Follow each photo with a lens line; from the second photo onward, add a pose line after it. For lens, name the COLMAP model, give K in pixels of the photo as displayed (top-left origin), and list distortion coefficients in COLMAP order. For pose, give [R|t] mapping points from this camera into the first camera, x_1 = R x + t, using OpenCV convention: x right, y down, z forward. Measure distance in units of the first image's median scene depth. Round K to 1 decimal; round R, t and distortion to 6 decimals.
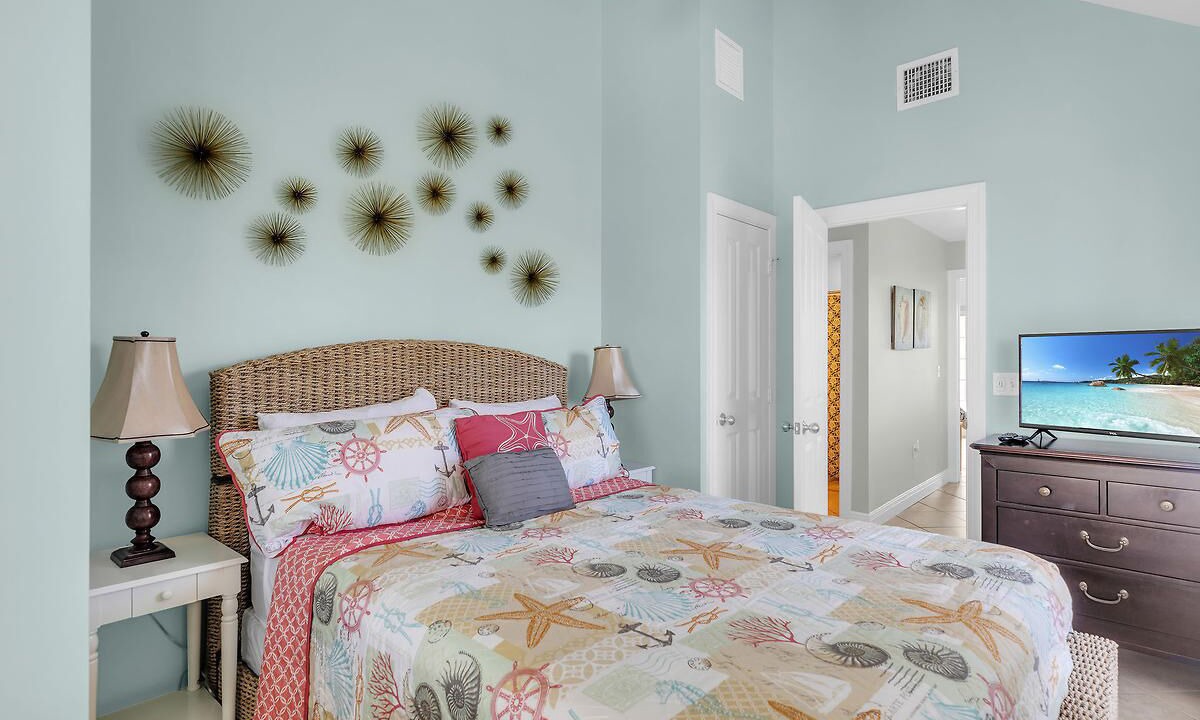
lens RADIAL K [[810.1, 0, 600.0], [0, 810.1, 360.0], [0, 0, 1]] dist [0.002296, 0.001386]
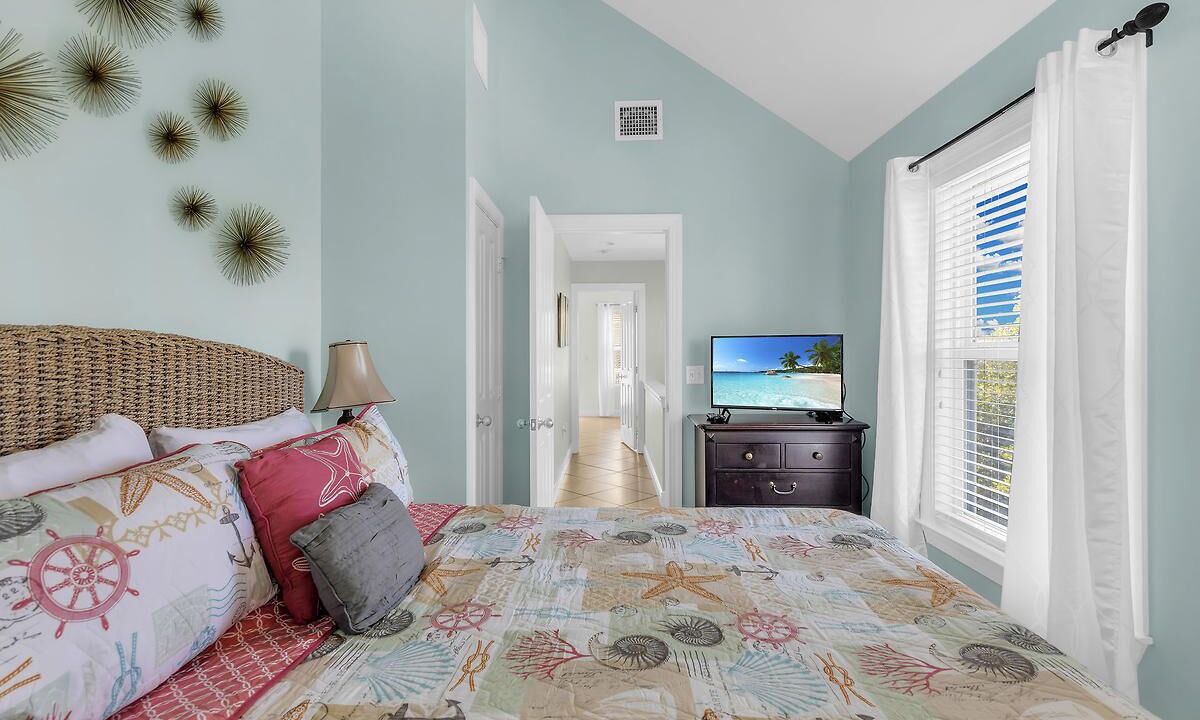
lens RADIAL K [[589.9, 0, 557.5], [0, 589.9, 354.0], [0, 0, 1]] dist [0.009634, -0.000081]
pose [[0.676869, -0.004525, 0.736090, -0.358694], [0.004416, 0.999988, 0.002086, -0.006667], [-0.736090, 0.001839, 0.676881, 0.572862]]
